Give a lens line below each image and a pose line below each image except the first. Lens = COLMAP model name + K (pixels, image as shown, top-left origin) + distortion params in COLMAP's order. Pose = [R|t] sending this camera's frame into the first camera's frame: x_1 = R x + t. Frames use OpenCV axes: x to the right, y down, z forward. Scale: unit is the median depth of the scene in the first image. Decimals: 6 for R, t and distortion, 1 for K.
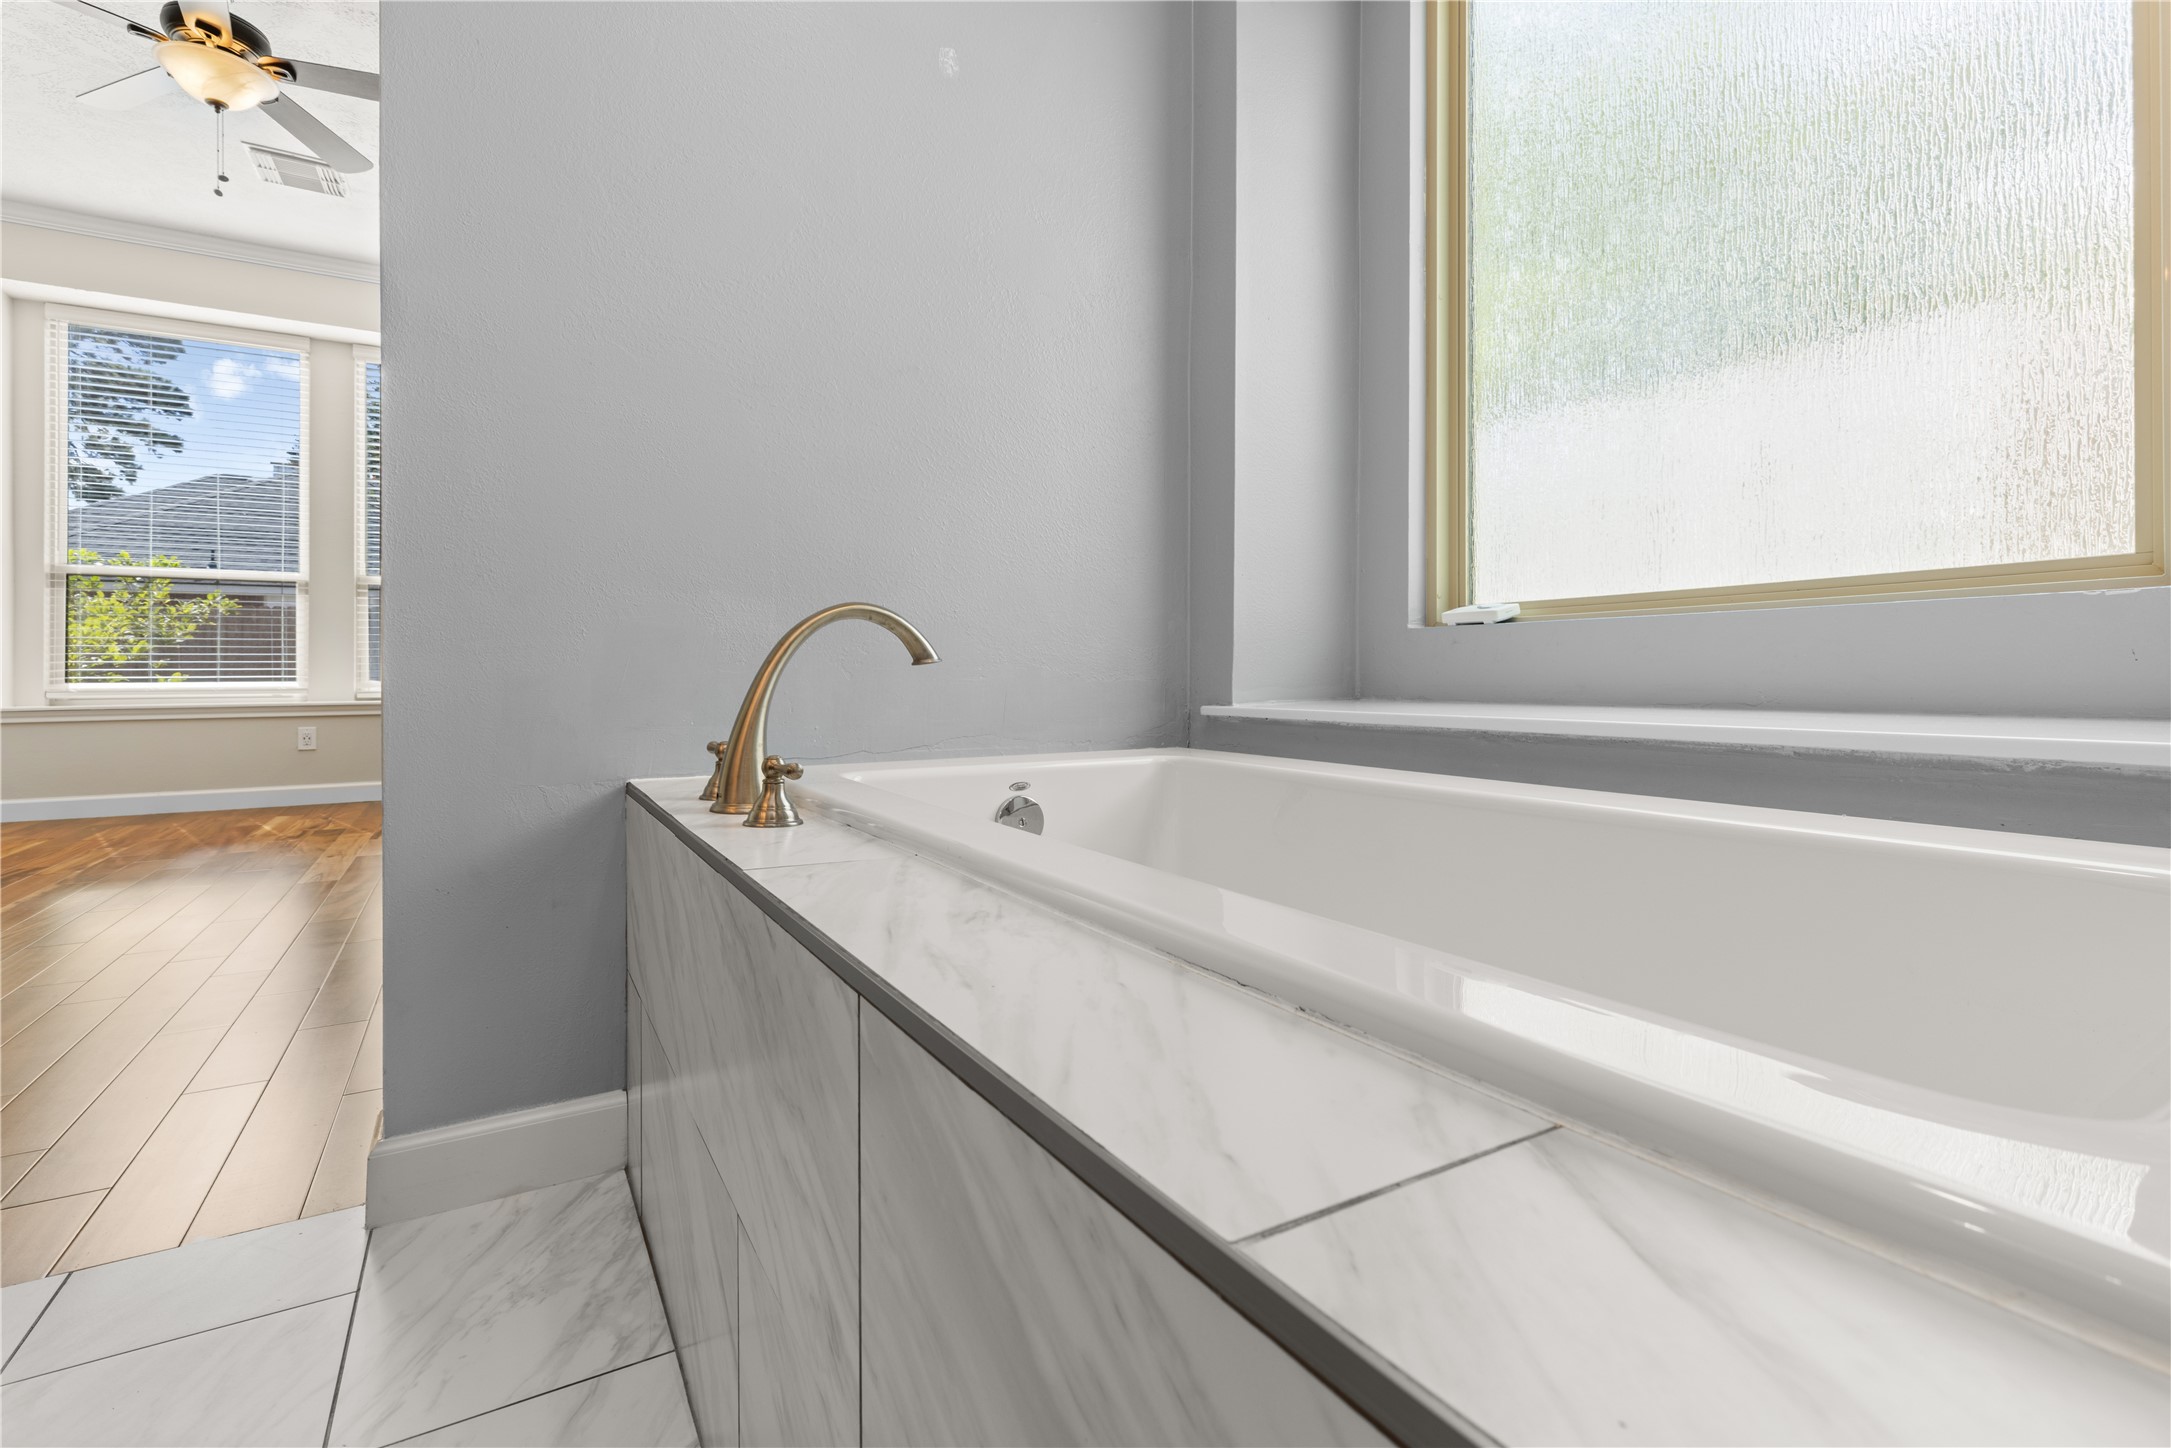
lens RADIAL K [[977.6, 0, 1075.5], [0, 977.6, 696.7], [0, 0, 1]] dist [0.002208, 0.000243]
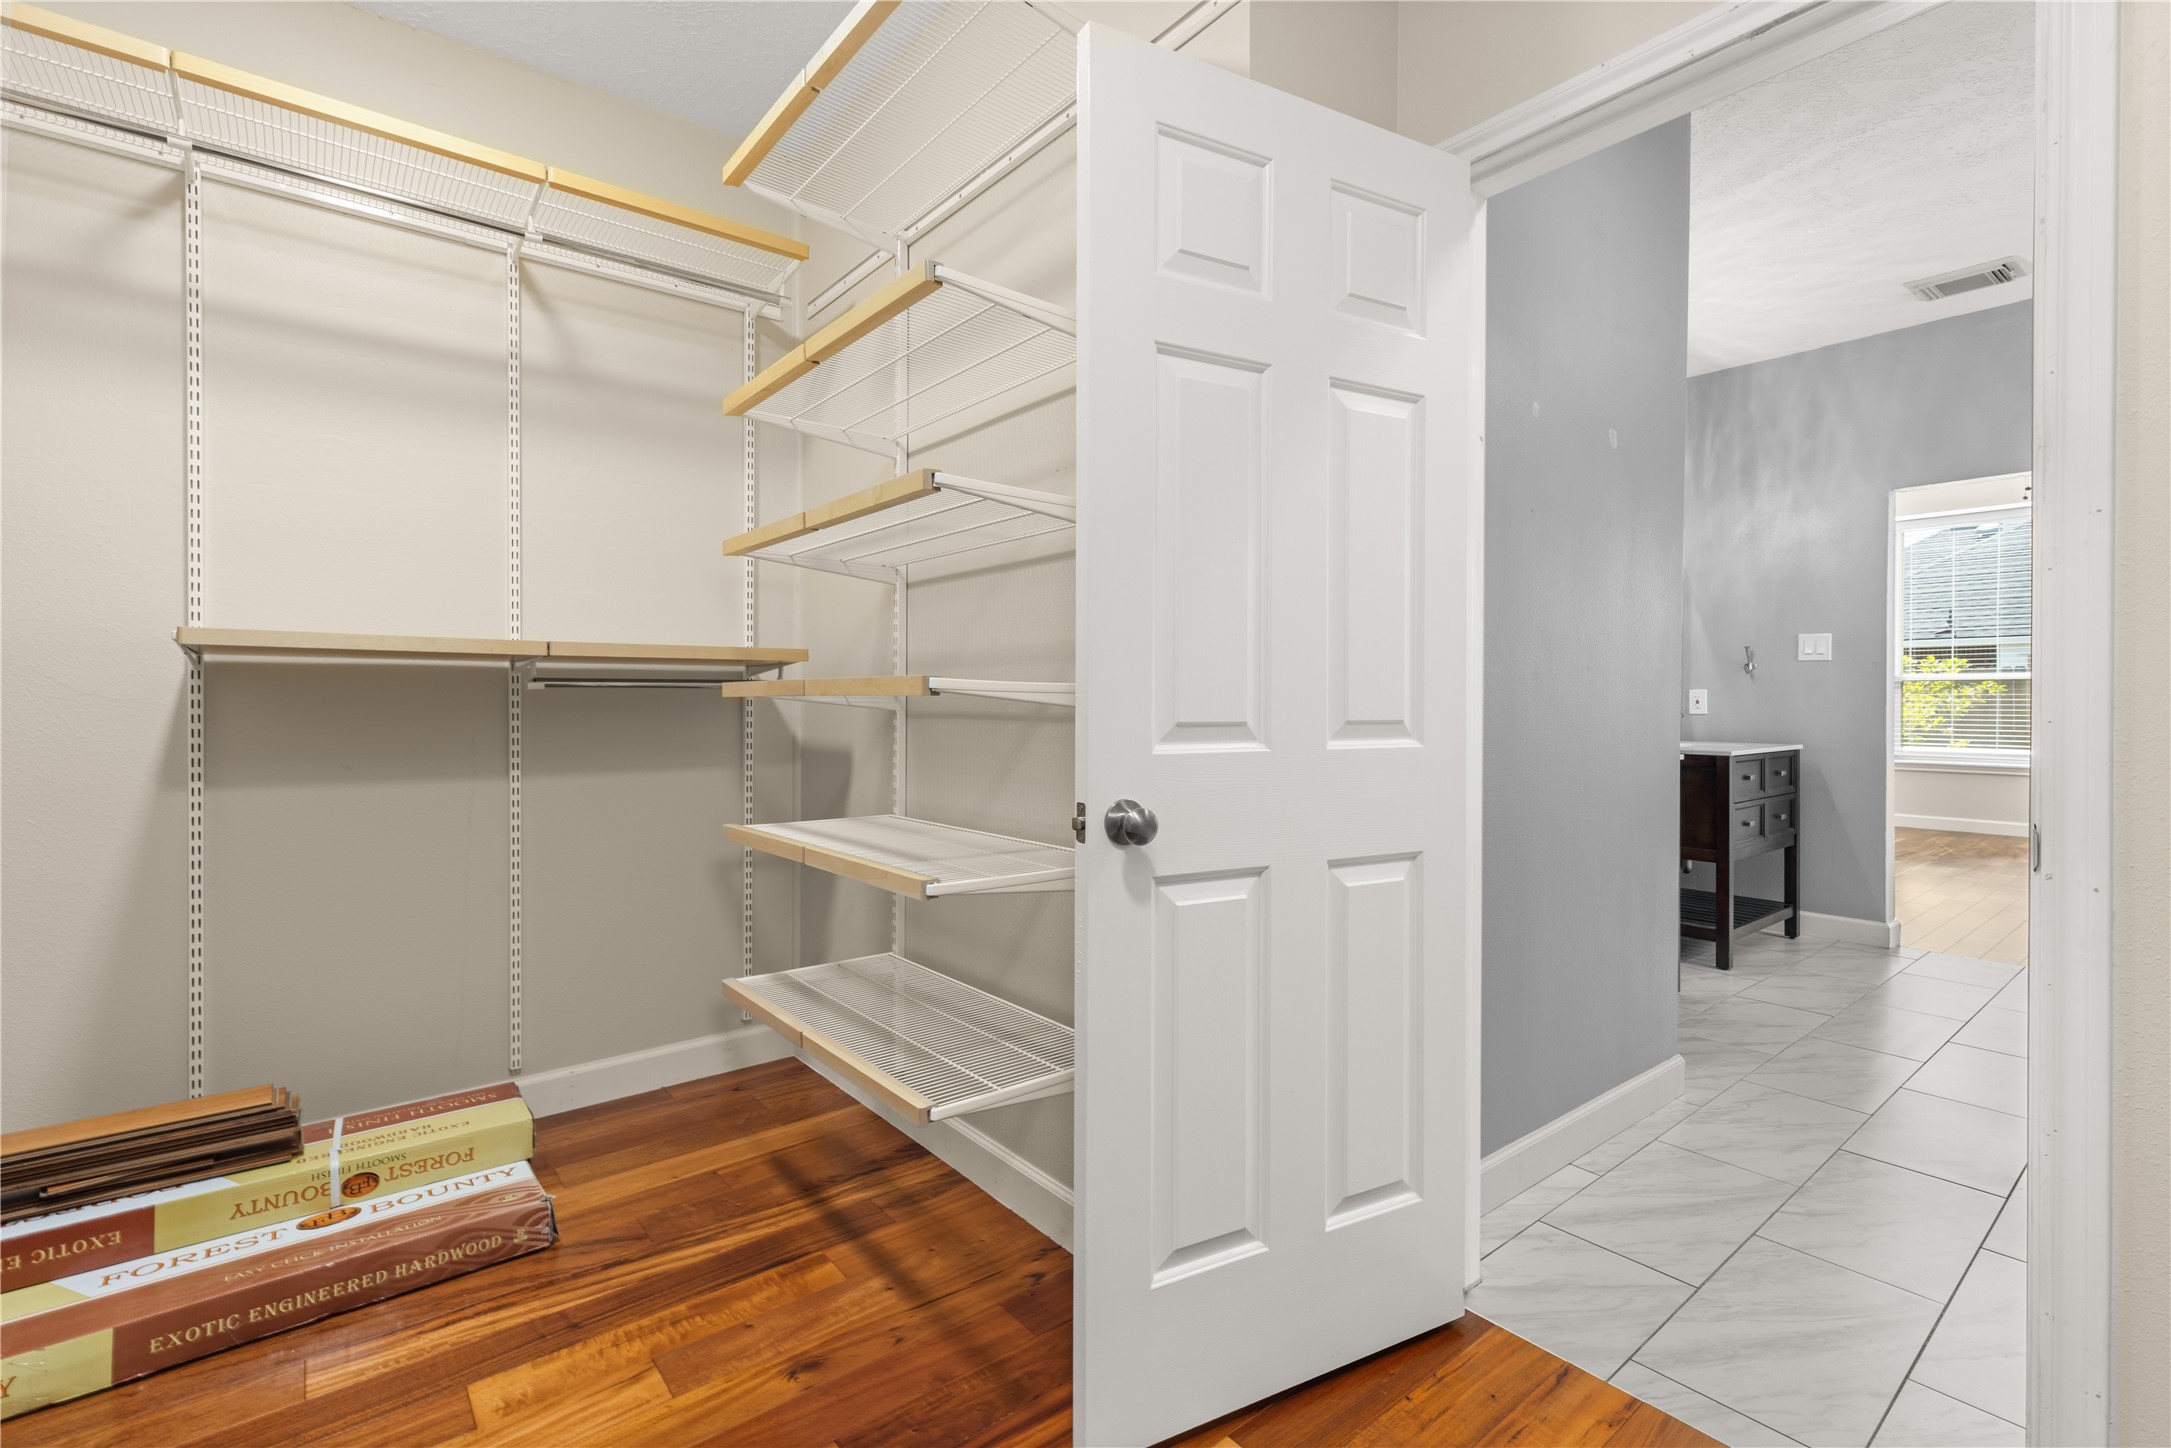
lens RADIAL K [[977.6, 0, 1075.5], [0, 977.6, 696.7], [0, 0, 1]] dist [0.002208, 0.000243]
pose [[0.133030, -0.000162, -0.991112, 0.403692], [-0.022046, 0.999752, -0.003122, -0.057245], [0.990867, 0.022265, 0.132993, -0.571319]]
